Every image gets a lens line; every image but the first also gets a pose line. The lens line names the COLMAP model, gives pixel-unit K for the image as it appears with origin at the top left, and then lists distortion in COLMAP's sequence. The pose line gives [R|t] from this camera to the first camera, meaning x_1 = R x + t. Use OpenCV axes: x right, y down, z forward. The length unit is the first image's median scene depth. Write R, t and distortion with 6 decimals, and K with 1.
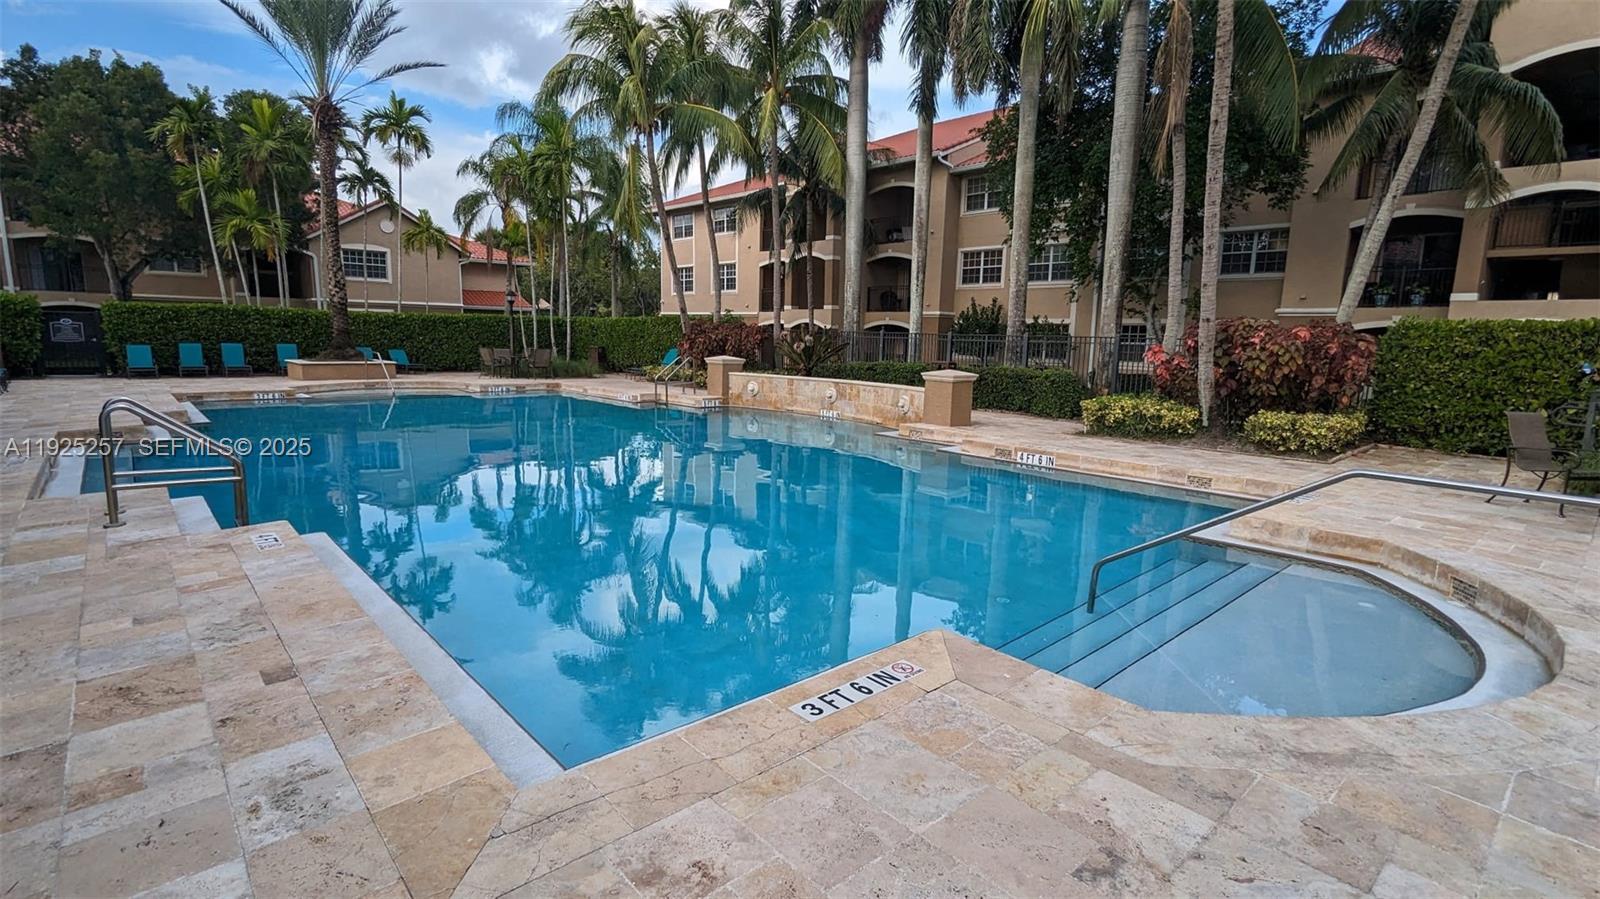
lens RADIAL K [[757.8, 0, 797.2], [0, 757.8, 457.2], [0, 0, 1]] dist [0.000454, 0.000213]
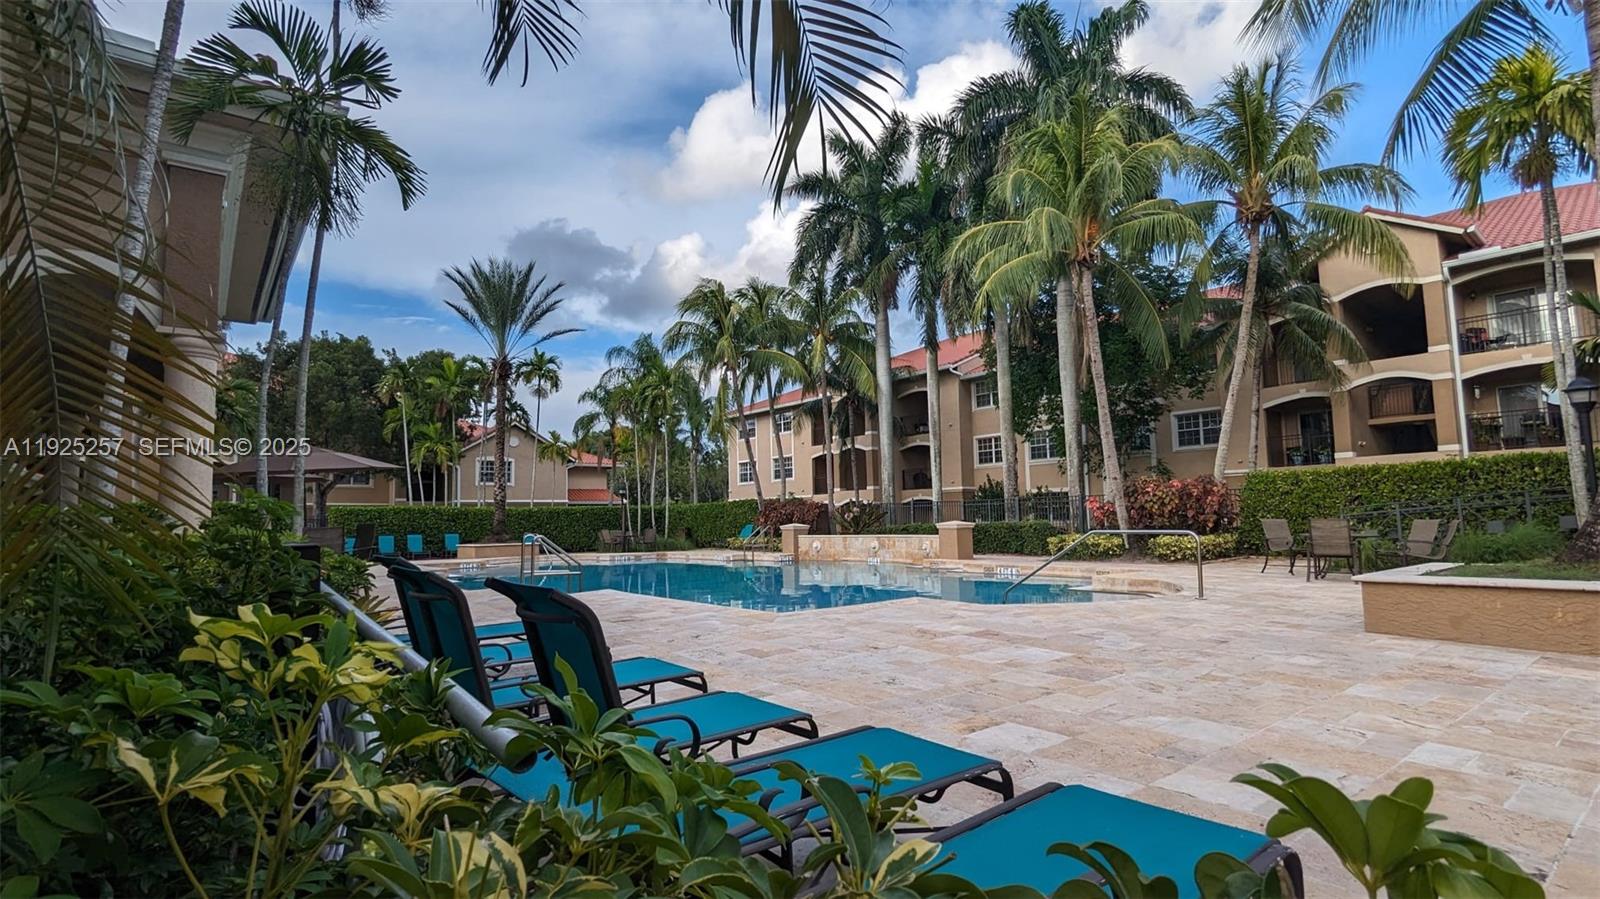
lens RADIAL K [[757.2, 0, 797.1], [0, 757.2, 456.5], [0, 0, 1]] dist [0.003135, -0.001018]
pose [[0.997177, -0.049067, -0.056830, -0.006687], [0.033650, 0.968705, -0.245923, 0.064790], [0.067118, 0.243316, 0.967622, -0.264924]]
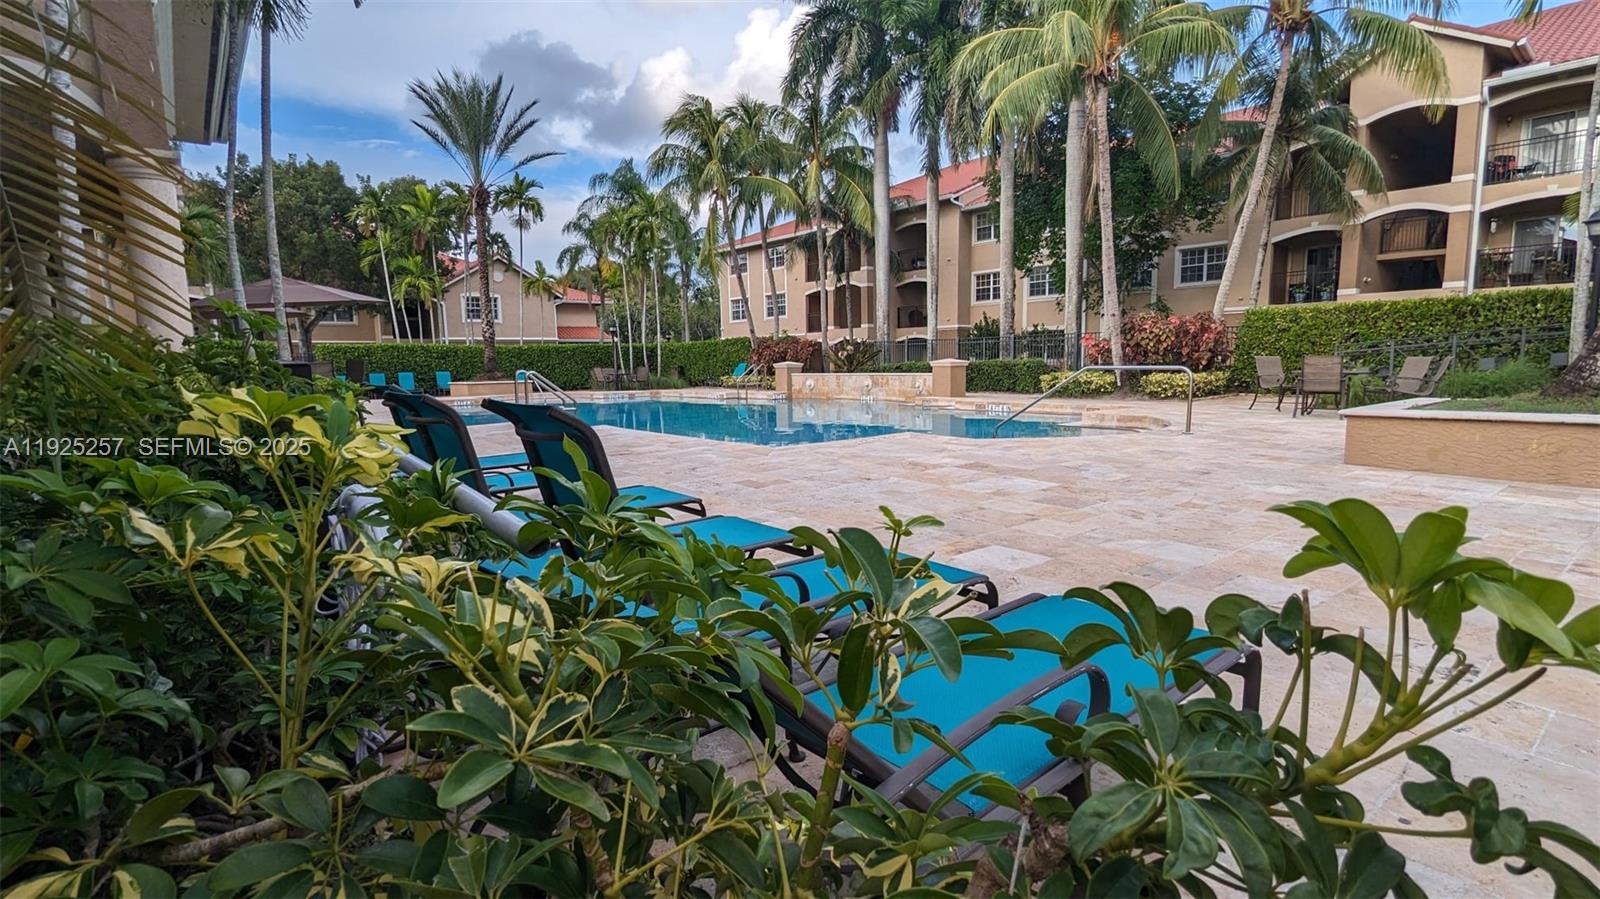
lens RADIAL K [[757.8, 0, 797.2], [0, 757.8, 457.2], [0, 0, 1]] dist [0.000454, 0.000213]
pose [[0.997767, -0.035596, -0.056522, -0.007383], [0.033605, 0.998794, -0.035797, 0.066463], [0.057728, 0.033817, 0.997759, -0.263831]]
